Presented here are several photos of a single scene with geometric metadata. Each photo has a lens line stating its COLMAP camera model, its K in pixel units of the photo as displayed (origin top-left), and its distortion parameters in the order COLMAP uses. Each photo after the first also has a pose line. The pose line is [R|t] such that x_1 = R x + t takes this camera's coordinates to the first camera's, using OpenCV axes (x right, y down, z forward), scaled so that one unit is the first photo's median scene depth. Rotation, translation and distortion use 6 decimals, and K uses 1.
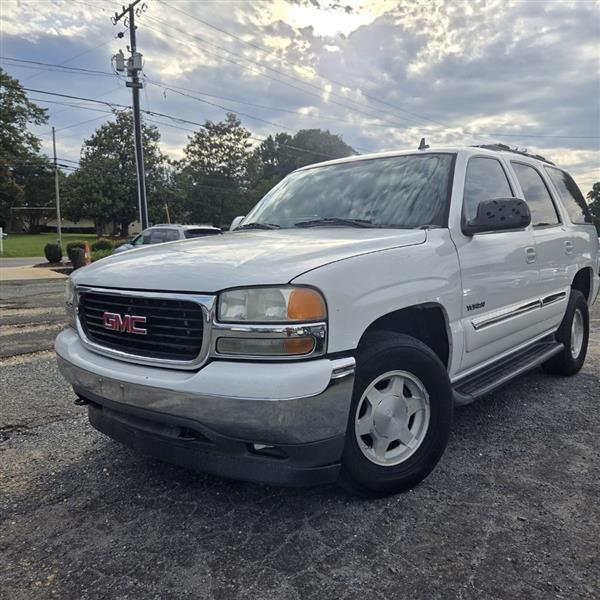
lens RADIAL K [[549.3, 0, 301.4], [0, 549.3, 292.5], [0, 0, 1]] dist [0.040183, -0.008441]
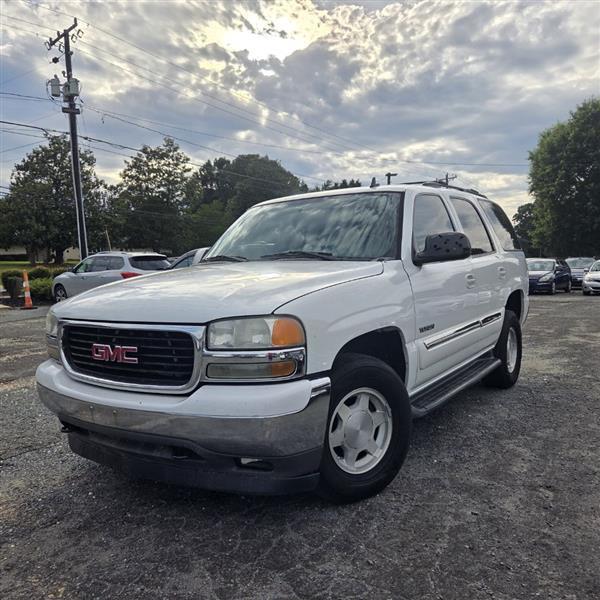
lens RADIAL K [[545.4, 0, 294.5], [0, 545.4, 313.0], [0, 0, 1]] dist [0.092603, -0.081879]
pose [[0.995247, -0.024093, 0.094351, -0.003949], [0.024551, 0.999692, -0.003688, -0.000630], [-0.094233, 0.005987, 0.995532, -0.005879]]
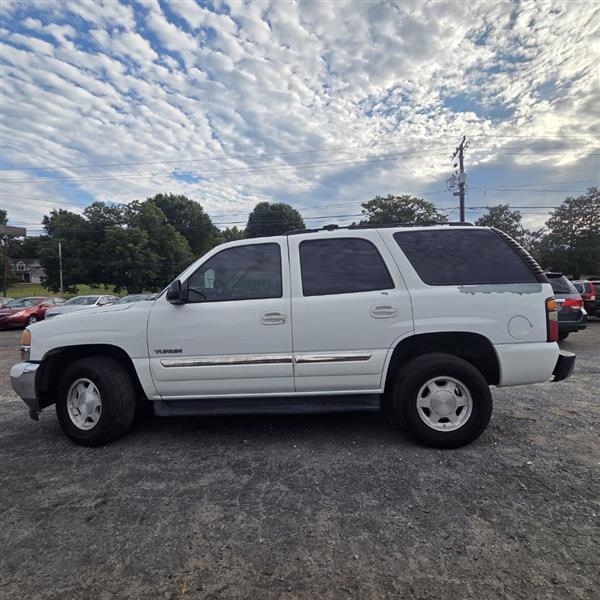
lens RADIAL K [[340.7, 0, 289.0], [0, 340.7, 304.5], [0, 0, 1]] dist [0.000470, 0.002715]
pose [[0.590864, 0.005366, -0.806753, 0.086051], [-0.053597, 0.998030, -0.032616, -0.006139], [0.804989, 0.062511, 0.589988, 0.048409]]
